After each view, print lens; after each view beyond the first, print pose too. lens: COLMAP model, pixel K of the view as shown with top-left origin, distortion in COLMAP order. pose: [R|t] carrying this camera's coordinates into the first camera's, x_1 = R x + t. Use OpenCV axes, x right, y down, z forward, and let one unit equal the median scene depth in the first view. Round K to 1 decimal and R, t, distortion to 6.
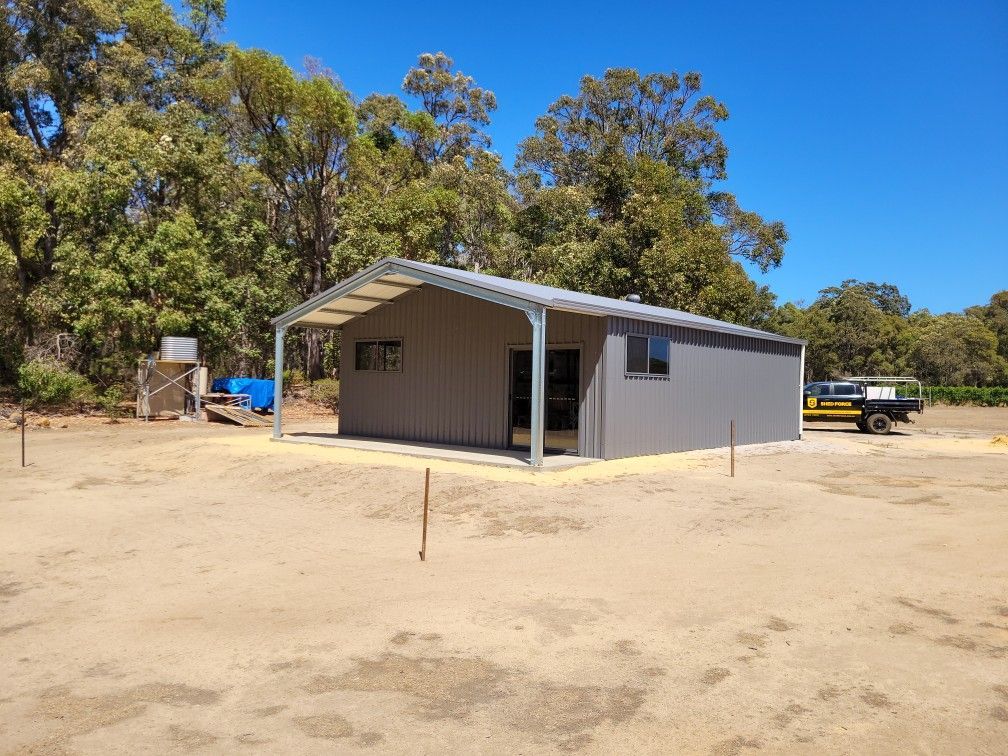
lens RADIAL K [[770.9, 0, 475.5], [0, 770.9, 375.9], [0, 0, 1]] dist [0.076085, -0.057562]
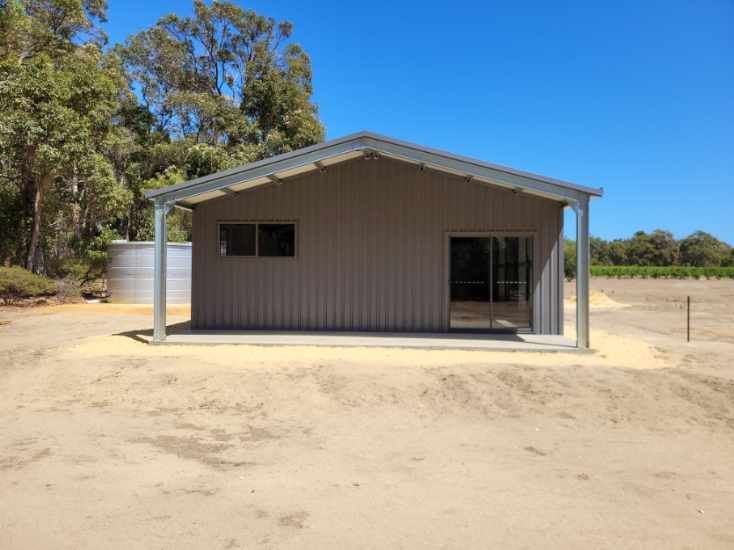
lens RADIAL K [[561.3, 0, 346.2], [0, 561.3, 273.5], [0, 0, 1]] dist [0.076085, -0.057562]
pose [[0.796186, -0.020537, 0.604703, -0.455168], [0.006196, 0.999648, 0.025793, -0.003347], [-0.605020, -0.016789, 0.796033, 0.421599]]
